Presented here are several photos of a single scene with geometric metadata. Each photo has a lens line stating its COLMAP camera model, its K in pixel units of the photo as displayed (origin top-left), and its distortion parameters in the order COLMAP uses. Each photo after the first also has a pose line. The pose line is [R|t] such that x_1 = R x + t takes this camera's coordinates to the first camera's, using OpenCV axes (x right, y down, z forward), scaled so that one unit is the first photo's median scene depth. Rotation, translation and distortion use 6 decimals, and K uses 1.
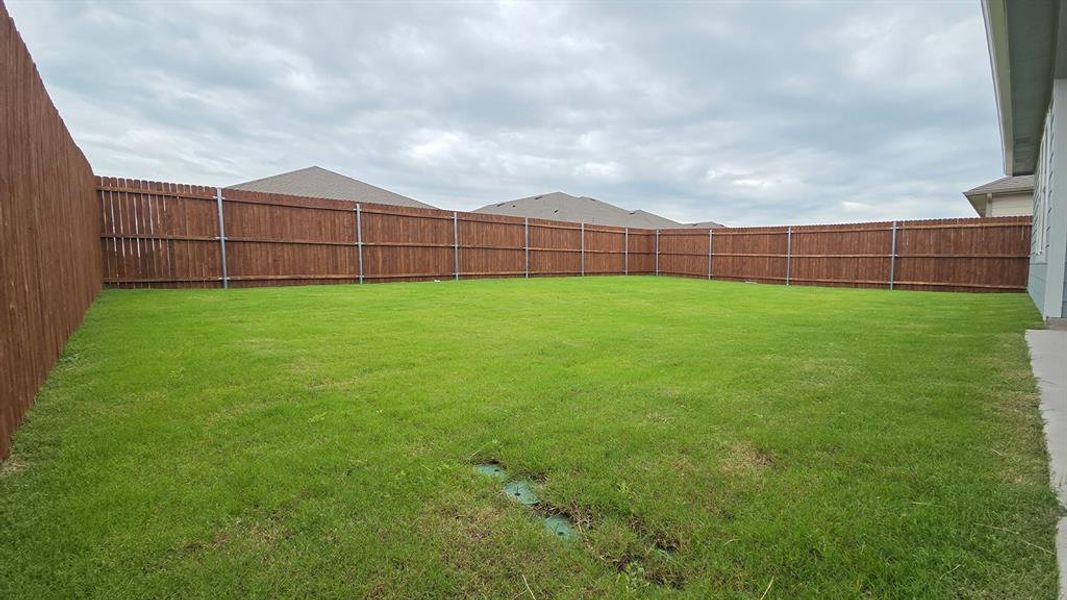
lens RADIAL K [[435.4, 0, 526.8], [0, 435.4, 297.4], [0, 0, 1]] dist [0.016794, -0.011109]
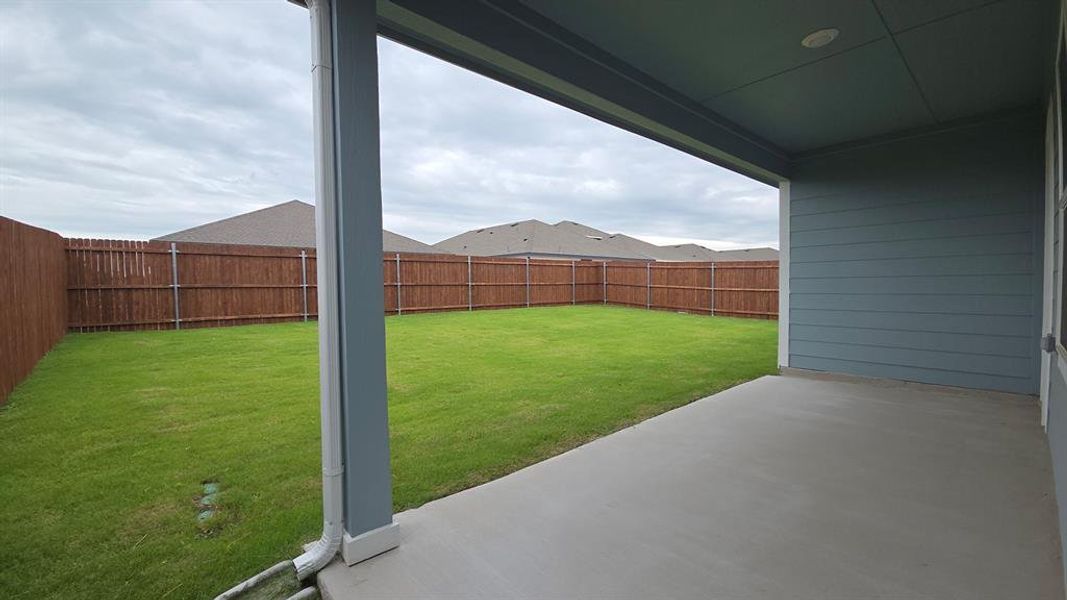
lens RADIAL K [[435.4, 0, 526.8], [0, 435.4, 297.4], [0, 0, 1]] dist [0.016794, -0.011109]
pose [[0.999986, -0.002983, 0.004416, 0.190791], [0.003157, 0.999201, -0.039845, -0.047238], [-0.004293, 0.039858, 0.999196, -0.133100]]
